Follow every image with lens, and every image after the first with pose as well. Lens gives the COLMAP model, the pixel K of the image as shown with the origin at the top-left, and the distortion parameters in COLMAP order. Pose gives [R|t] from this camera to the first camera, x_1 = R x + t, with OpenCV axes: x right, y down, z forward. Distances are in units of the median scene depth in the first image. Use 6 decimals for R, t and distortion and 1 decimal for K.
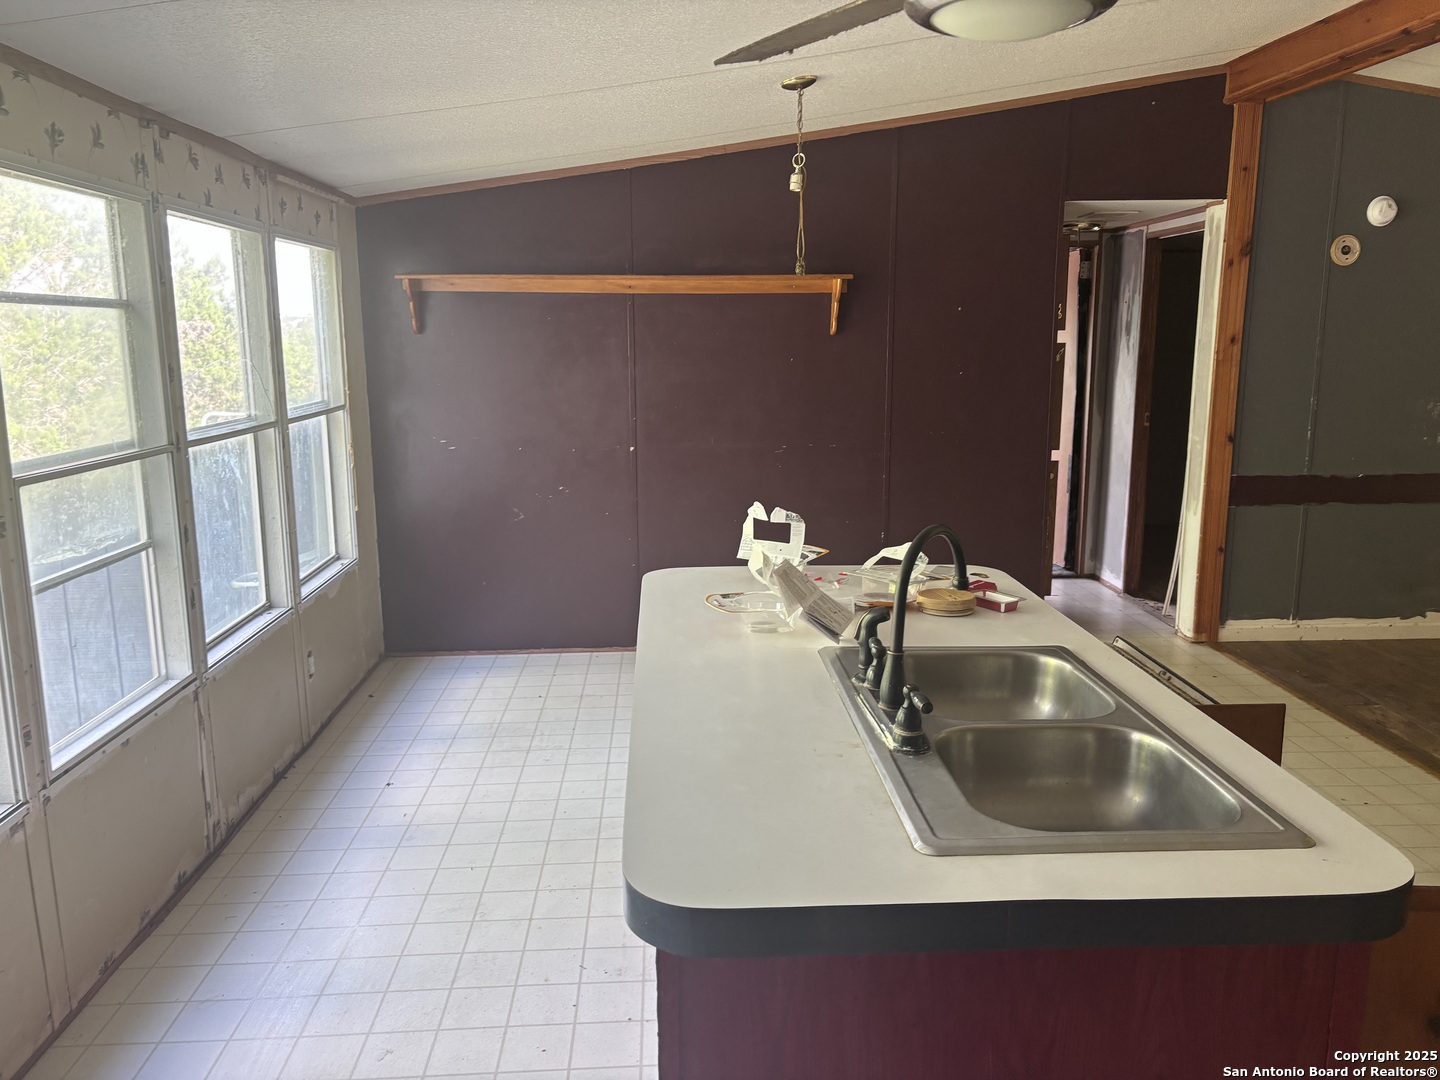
lens RADIAL K [[1091.0, 0, 719.9], [0, 1091.0, 544.9], [0, 0, 1]] dist [0.048858, -0.051576]
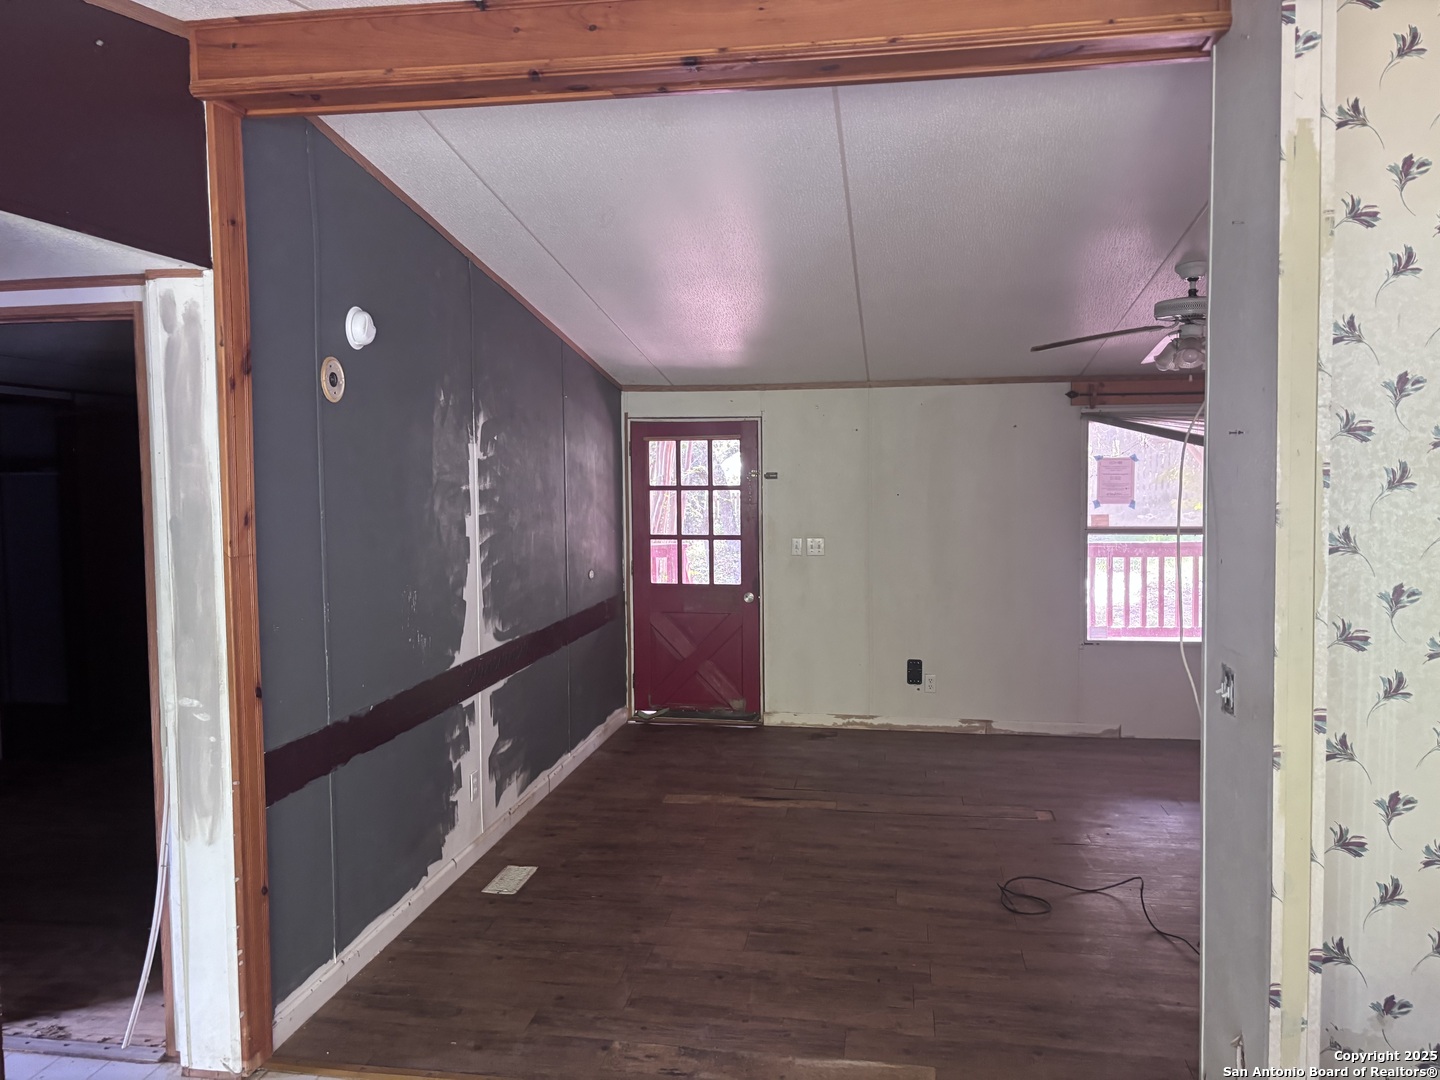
lens RADIAL K [[1091.0, 0, 719.9], [0, 1091.0, 544.9], [0, 0, 1]] dist [0.048858, -0.051576]
pose [[0.220139, -0.064058, 0.973363, -0.025469], [0.193484, 0.980883, 0.020794, -0.139650], [-0.956087, 0.183753, 0.228325, 0.647982]]
